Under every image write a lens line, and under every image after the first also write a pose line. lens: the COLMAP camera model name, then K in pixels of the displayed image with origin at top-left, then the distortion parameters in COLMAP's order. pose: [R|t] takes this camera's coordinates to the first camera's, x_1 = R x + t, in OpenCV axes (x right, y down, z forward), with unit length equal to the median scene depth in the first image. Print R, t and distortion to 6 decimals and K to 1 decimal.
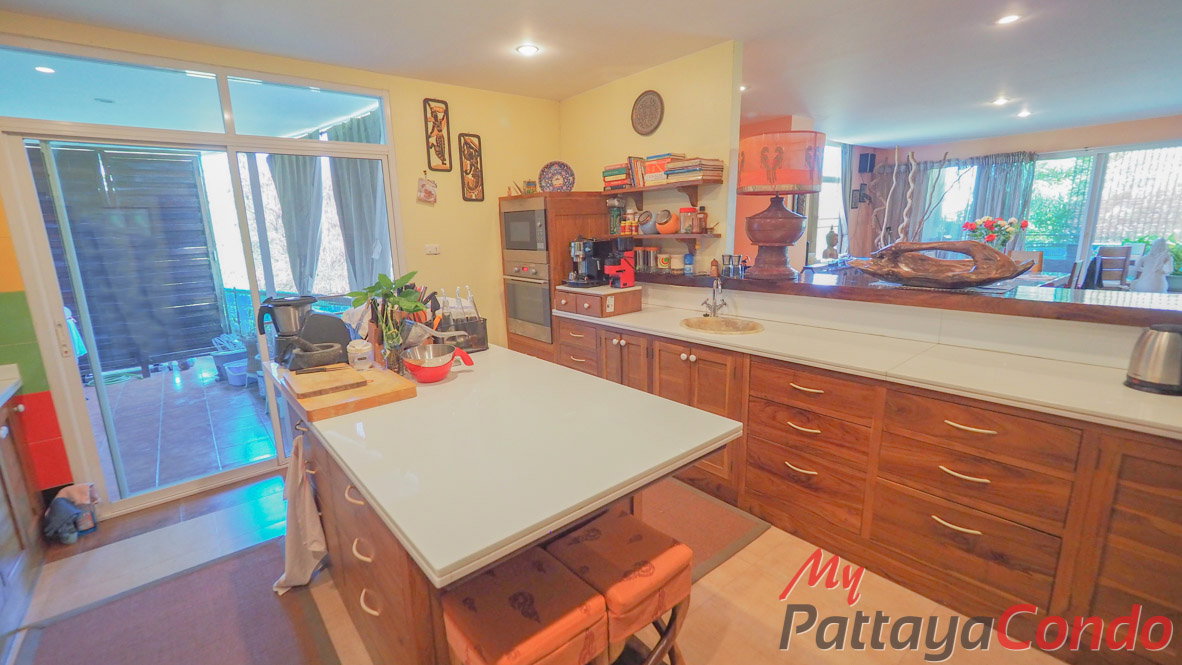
lens RADIAL K [[499.7, 0, 581.8], [0, 499.7, 328.3], [0, 0, 1]] dist [-0.007683, -0.000343]
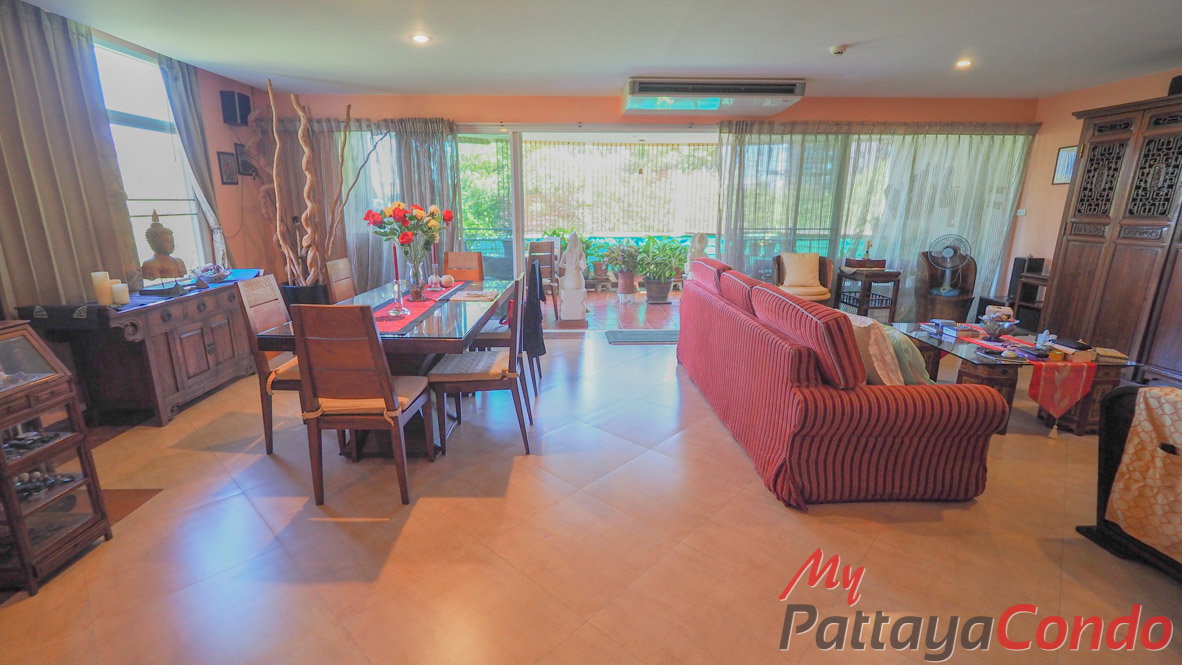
lens RADIAL K [[499.7, 0, 581.3], [0, 499.7, 332.8], [0, 0, 1]] dist [-0.007683, -0.000343]
pose [[0.607580, -0.164583, 0.777019, 0.645124], [0.139830, 0.985180, 0.099336, -0.138311], [-0.781853, 0.048296, 0.621590, 0.646919]]
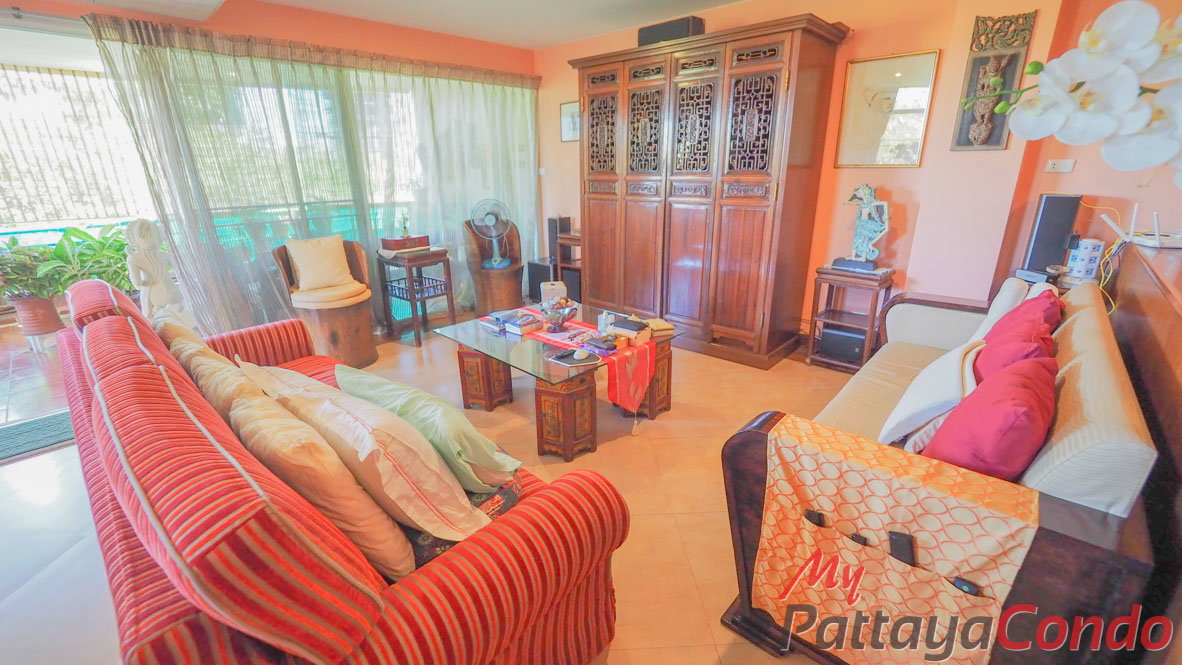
lens RADIAL K [[499.7, 0, 574.5], [0, 499.7, 328.9], [0, 0, 1]] dist [-0.007683, -0.000343]
pose [[-0.138996, -0.274692, 0.951433, 1.099579], [0.222703, 0.927479, 0.300311, -0.150907], [-0.964927, 0.253629, -0.067741, 0.649698]]
